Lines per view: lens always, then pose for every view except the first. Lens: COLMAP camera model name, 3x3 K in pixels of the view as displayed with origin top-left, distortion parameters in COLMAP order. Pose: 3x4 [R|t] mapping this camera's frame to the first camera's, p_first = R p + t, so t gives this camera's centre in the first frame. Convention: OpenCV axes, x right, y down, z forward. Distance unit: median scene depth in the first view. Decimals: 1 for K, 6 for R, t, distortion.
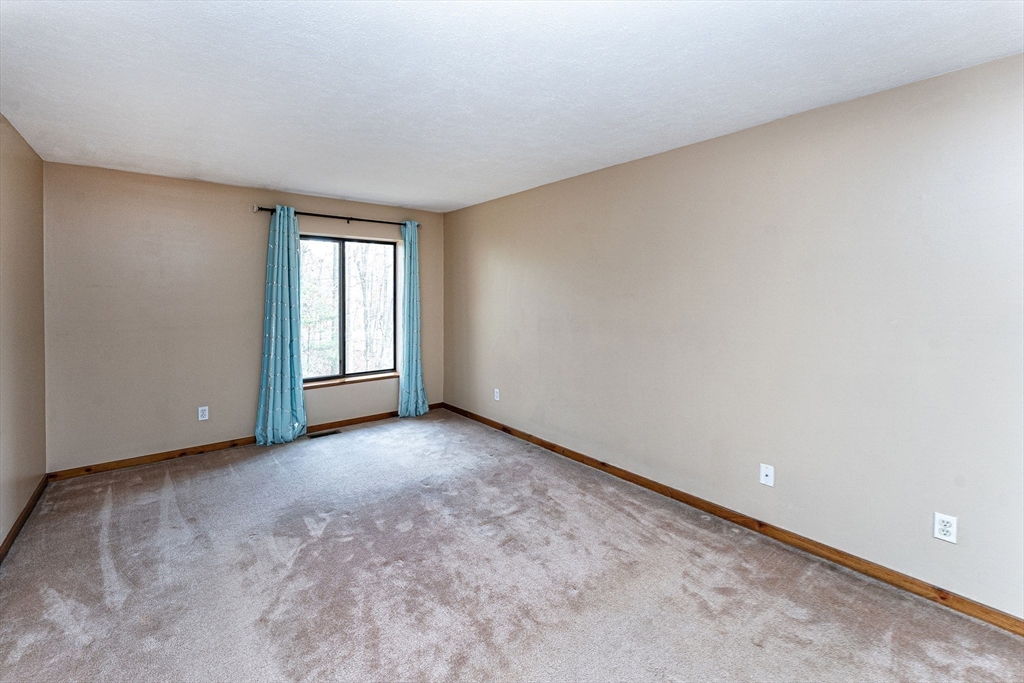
lens RADIAL K [[431.5, 0, 511.2], [0, 431.5, 303.8], [0, 0, 1]] dist [0.000514, -0.000182]
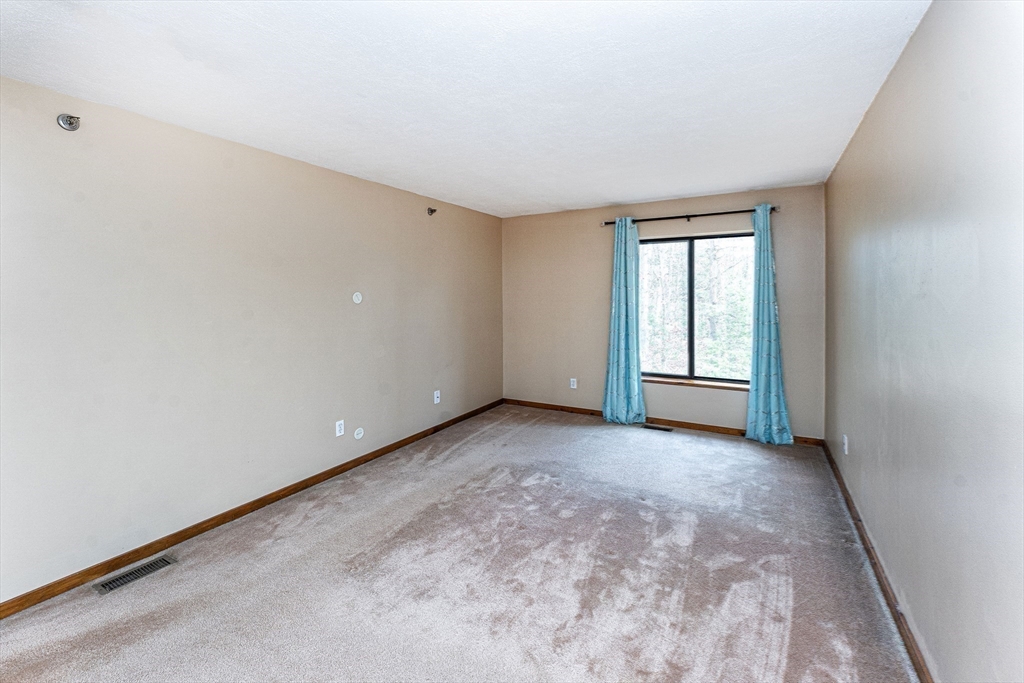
lens RADIAL K [[431.5, 0, 511.2], [0, 431.5, 303.8], [0, 0, 1]] dist [0.000514, -0.000182]
pose [[0.371199, 0.016975, -0.928398, 0.410503], [-0.016135, 0.999800, 0.011830, -0.005476], [0.928413, 0.010589, 0.371399, 0.287990]]
